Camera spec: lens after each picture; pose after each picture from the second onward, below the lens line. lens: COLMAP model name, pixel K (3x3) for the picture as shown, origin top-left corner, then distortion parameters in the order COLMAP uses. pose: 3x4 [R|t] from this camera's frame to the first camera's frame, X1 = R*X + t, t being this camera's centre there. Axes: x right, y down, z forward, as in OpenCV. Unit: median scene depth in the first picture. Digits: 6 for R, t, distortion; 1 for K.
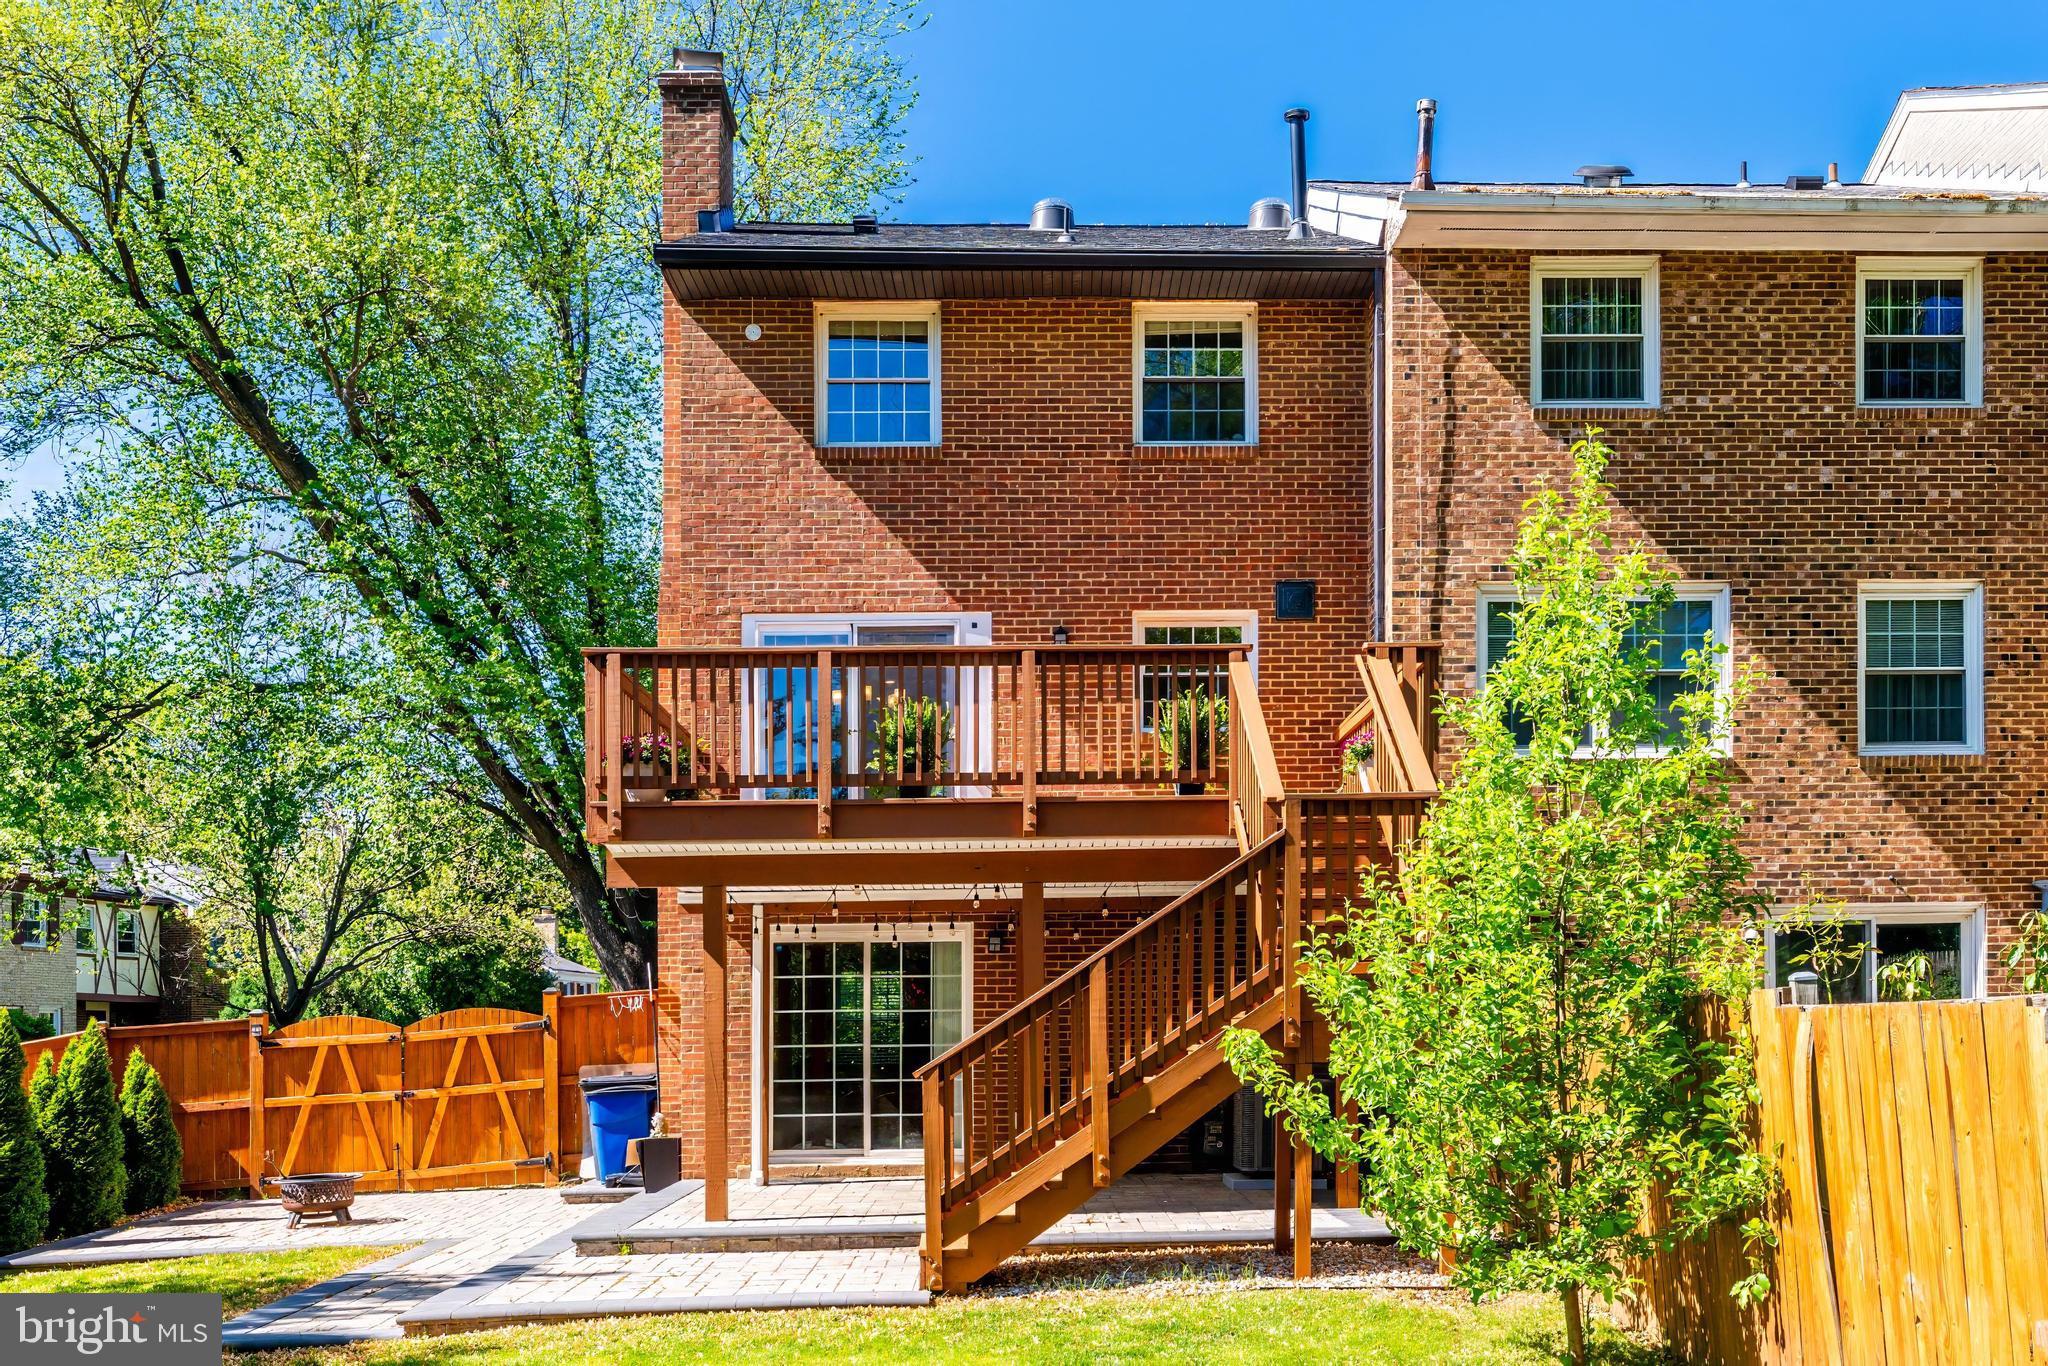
lens RADIAL K [[2351.7, 0, 1028.7], [0, 2351.7, 871.9], [0, 0, 1]] dist [0.002500, -0.007075]
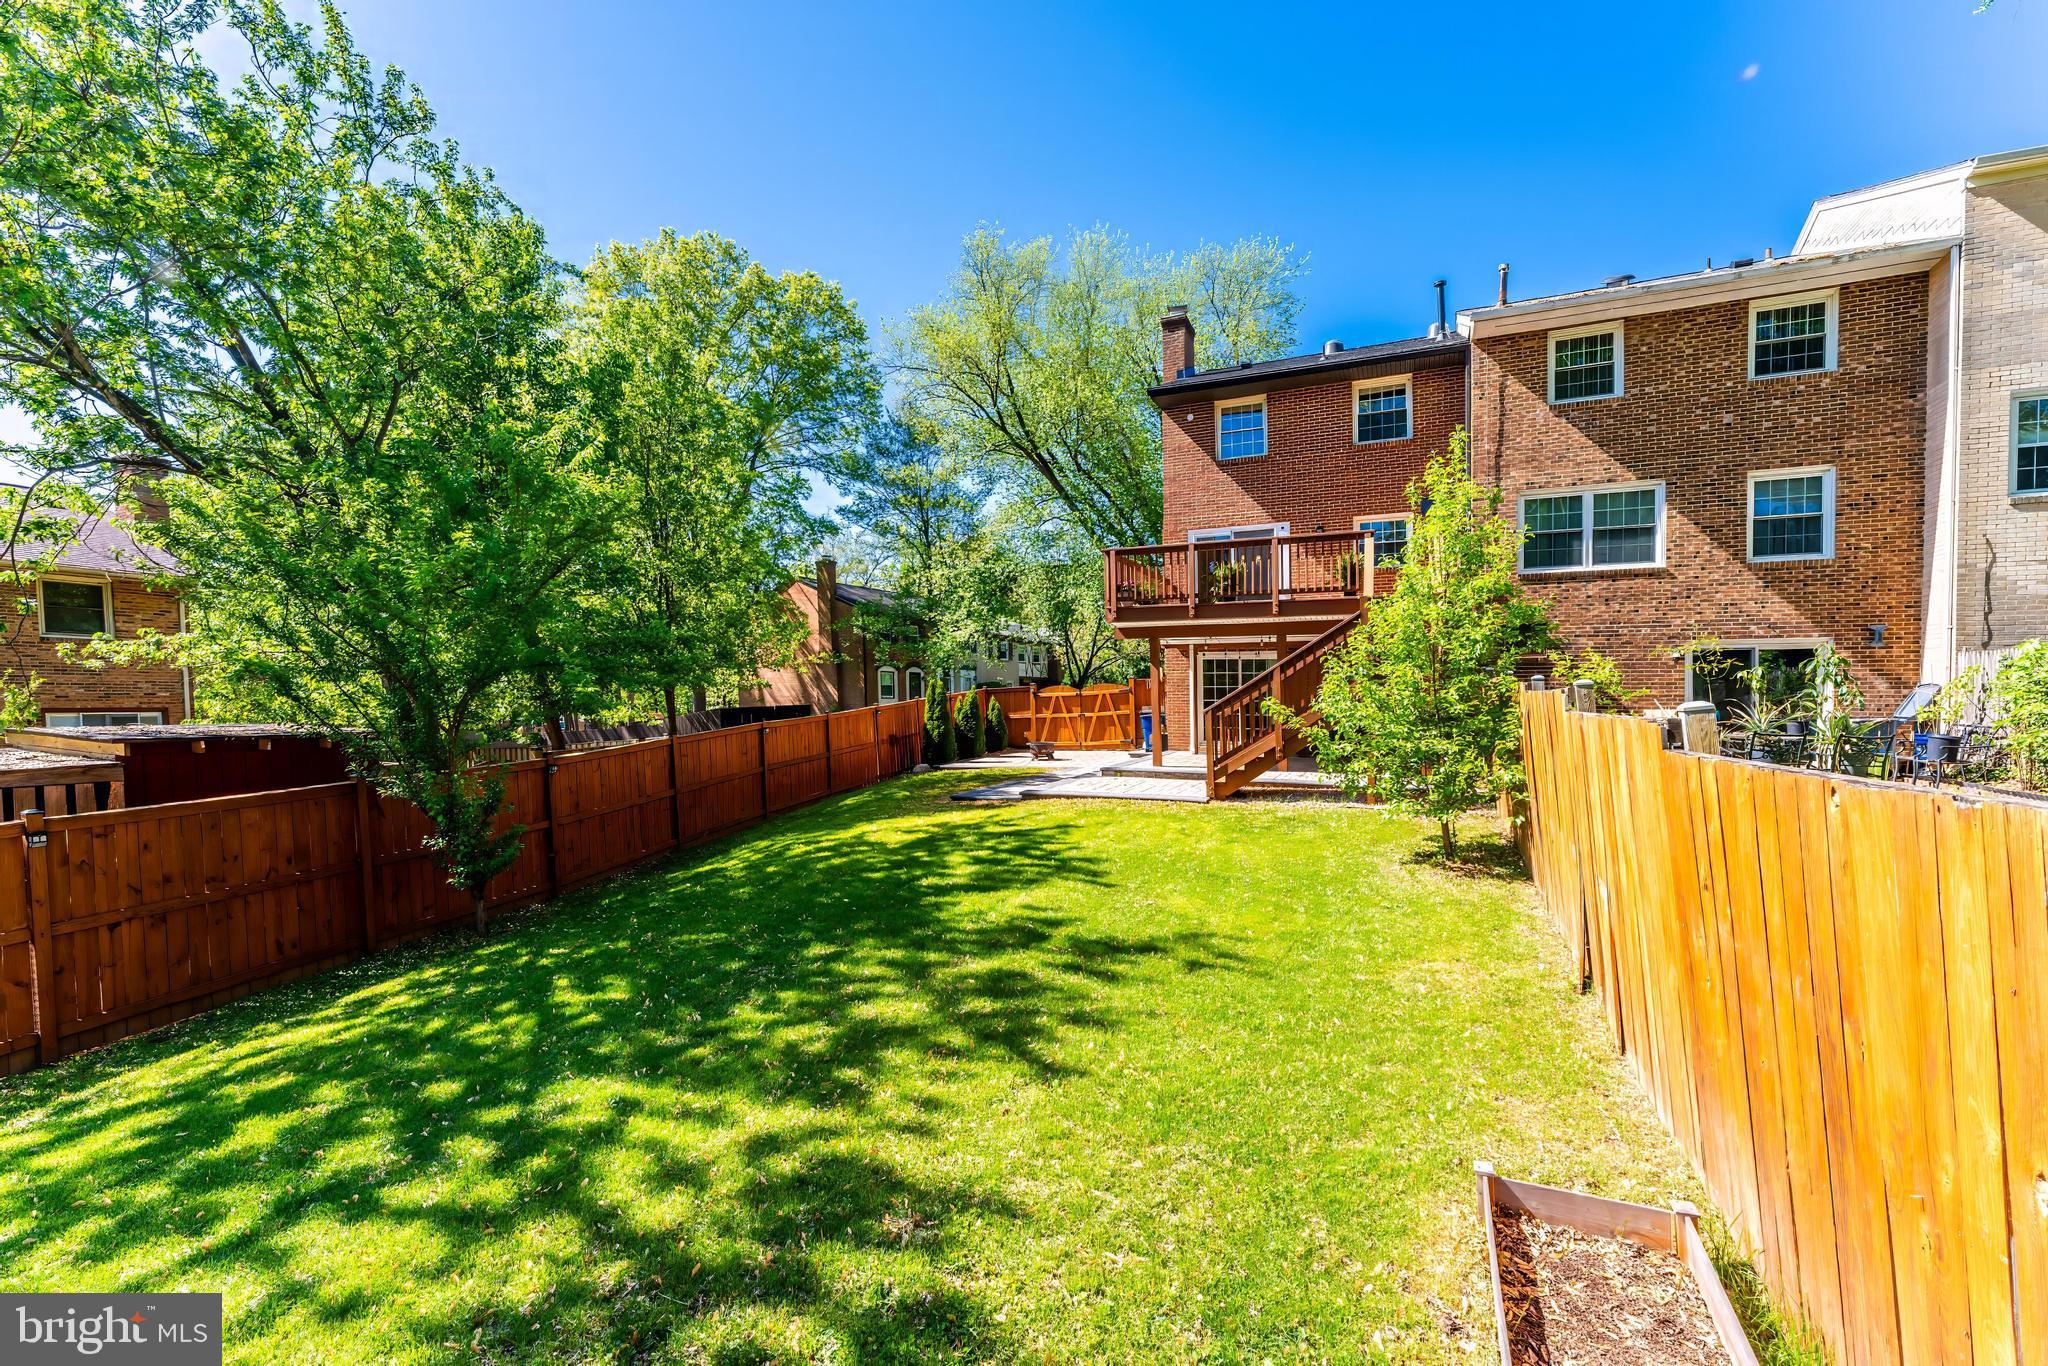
lens RADIAL K [[938.9, 0, 1024.0], [0, 938.9, 683.0], [0, 0, 1]] dist [0.000636, 0.000237]
pose [[0.862918, 0.012660, -0.505186, 0.233602], [0.017338, 0.998356, 0.054635, -0.003170], [0.505047, -0.055905, 0.861279, 0.026065]]
